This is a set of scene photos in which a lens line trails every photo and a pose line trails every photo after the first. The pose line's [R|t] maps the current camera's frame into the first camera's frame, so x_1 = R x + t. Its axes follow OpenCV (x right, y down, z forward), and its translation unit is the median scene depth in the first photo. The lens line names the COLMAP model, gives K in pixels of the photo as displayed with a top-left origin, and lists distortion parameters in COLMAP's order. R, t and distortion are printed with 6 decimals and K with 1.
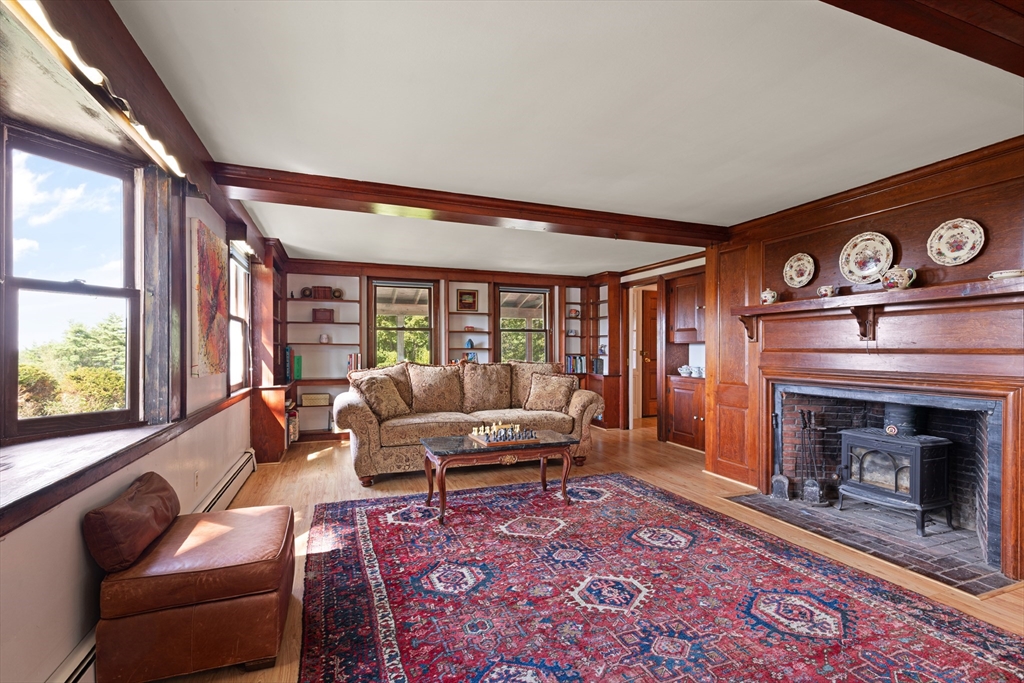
lens RADIAL K [[462.0, 0, 514.6], [0, 462.0, 343.9], [0, 0, 1]] dist [0.000971, -0.000078]
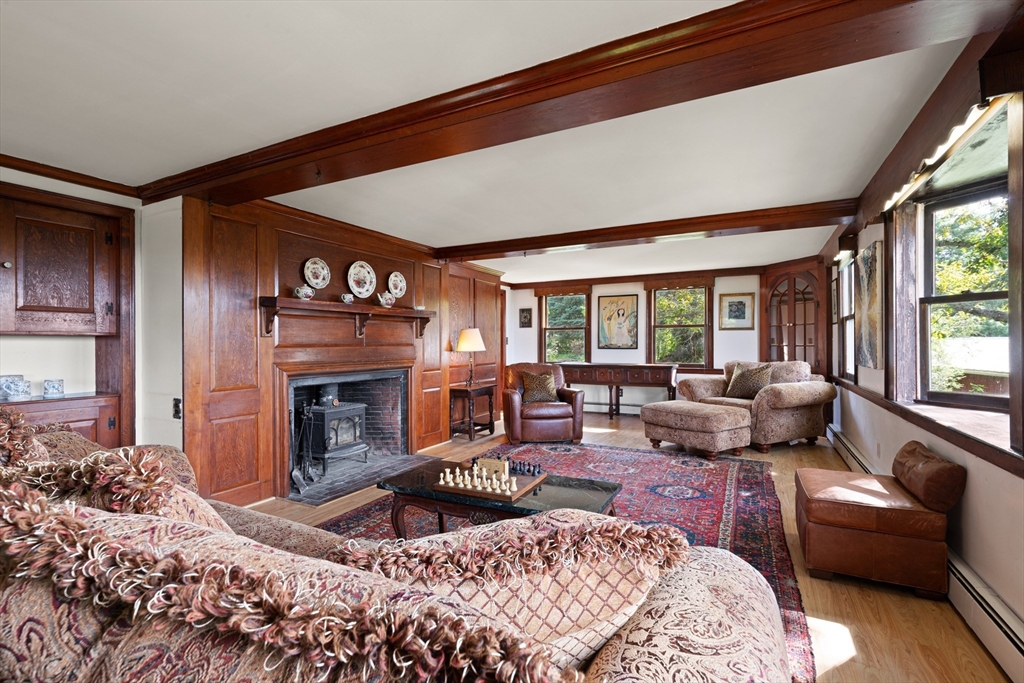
lens RADIAL K [[462.0, 0, 514.6], [0, 462.0, 343.9], [0, 0, 1]] dist [0.000971, -0.000078]
pose [[-0.660925, 0.003120, 0.750445, -0.522462], [0.001818, 0.999995, -0.002557, 0.013914], [-0.750450, -0.000326, -0.660927, 1.377365]]
